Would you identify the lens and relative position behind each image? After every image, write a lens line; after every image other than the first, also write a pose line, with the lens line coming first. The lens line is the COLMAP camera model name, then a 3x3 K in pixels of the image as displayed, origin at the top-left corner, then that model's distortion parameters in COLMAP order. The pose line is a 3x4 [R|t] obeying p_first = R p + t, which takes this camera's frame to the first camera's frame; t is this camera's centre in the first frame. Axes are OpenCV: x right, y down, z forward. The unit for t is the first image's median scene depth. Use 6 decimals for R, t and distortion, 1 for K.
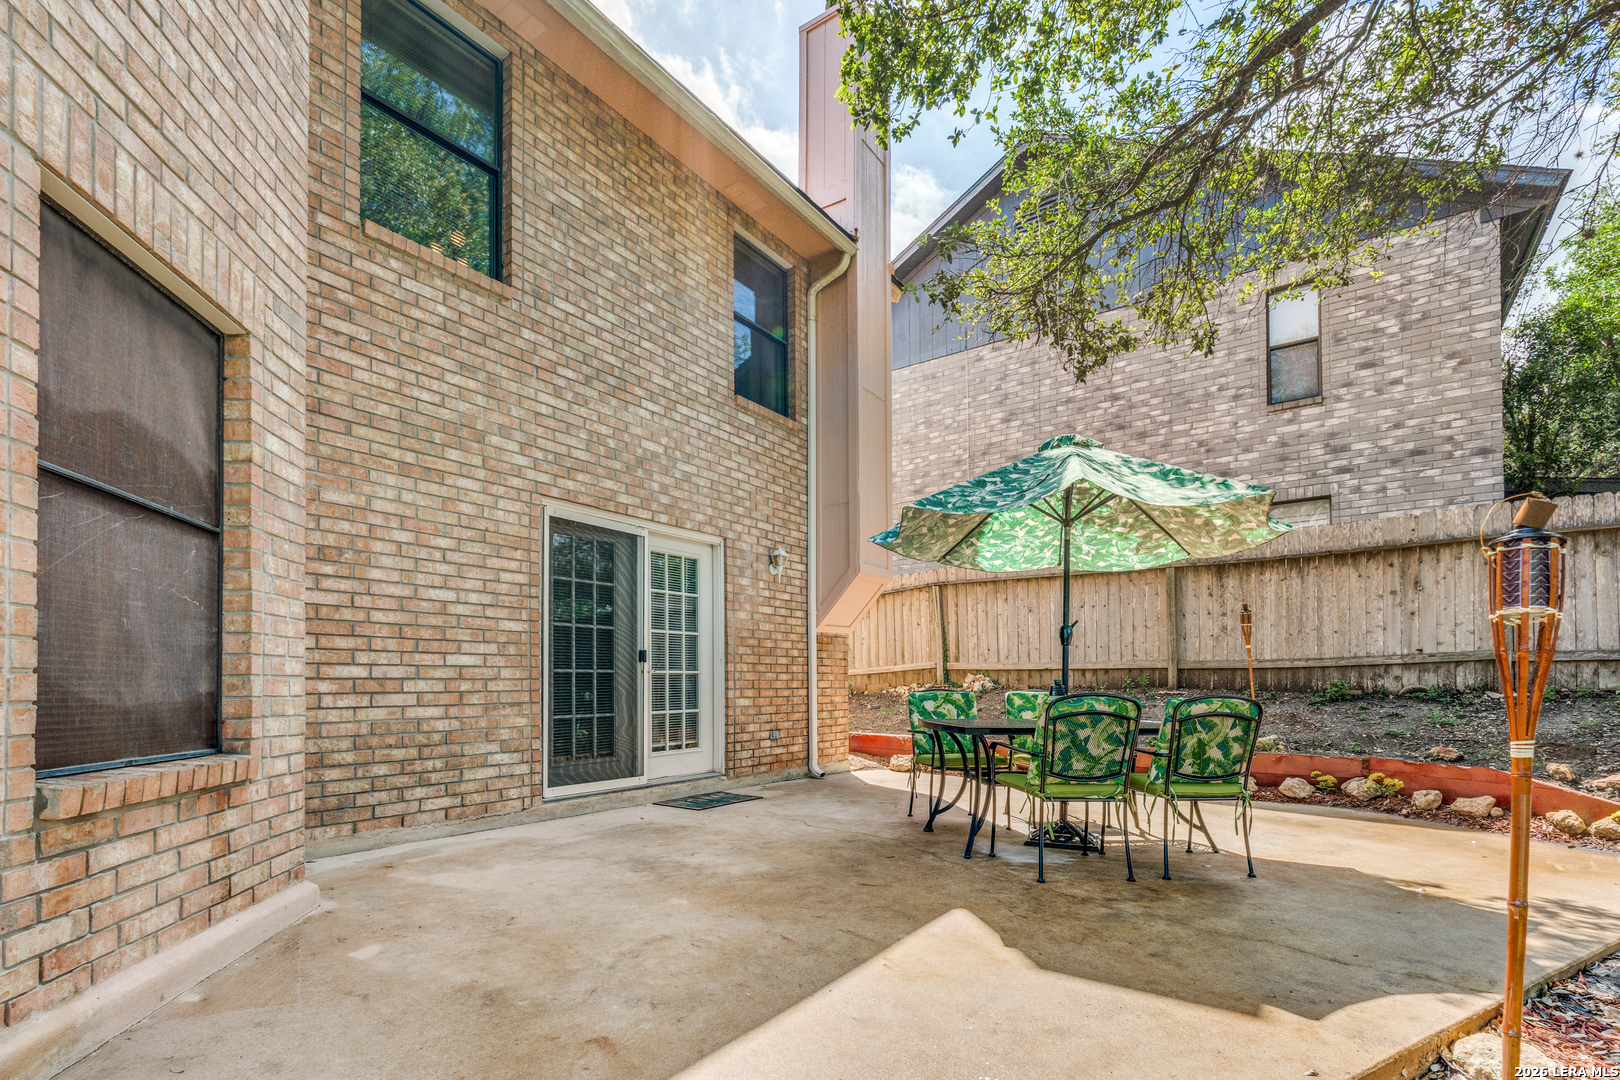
lens RADIAL K [[747.5, 0, 810.0], [0, 747.5, 679.0], [0, 0, 1]] dist [-0.000620, -0.000092]
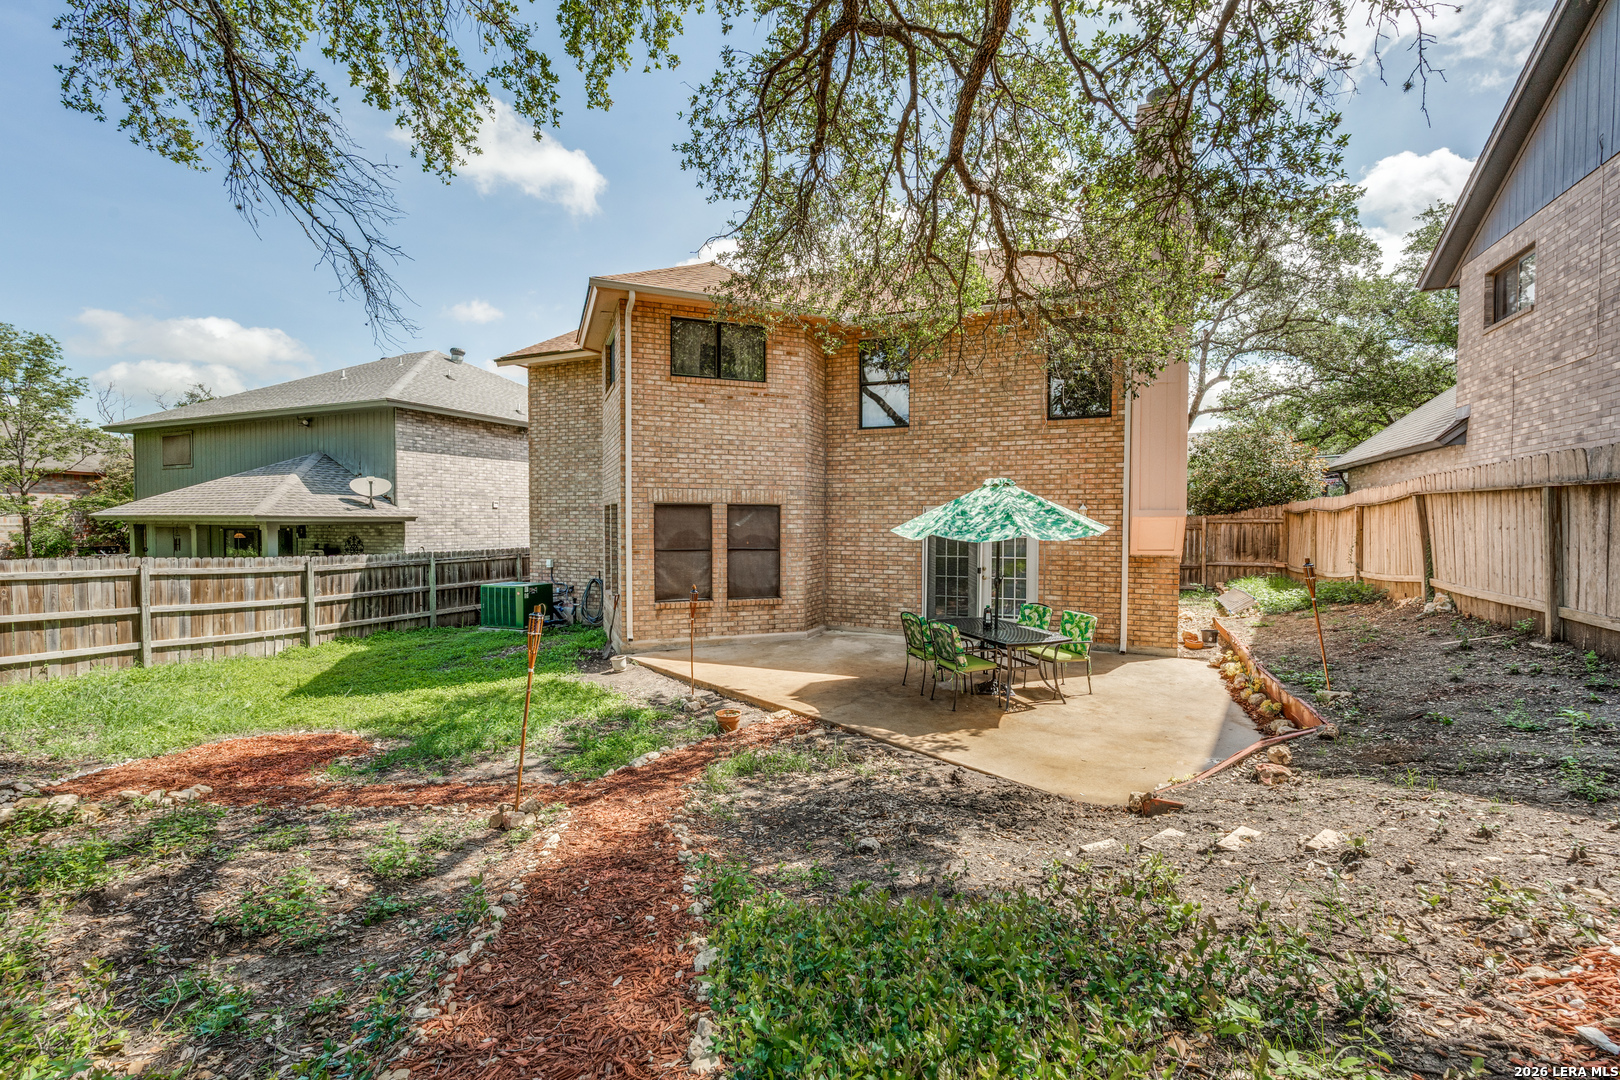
lens RADIAL K [[705.0, 0, 810.0], [0, 705.0, 540.0], [0, 0, 1]] dist [-0.002911, -0.000226]
pose [[0.207791, 0.031305, -0.977672, 1.547895], [0.001700, 0.999475, 0.032364, -0.175377], [0.978172, -0.008387, 0.207629, 0.133561]]
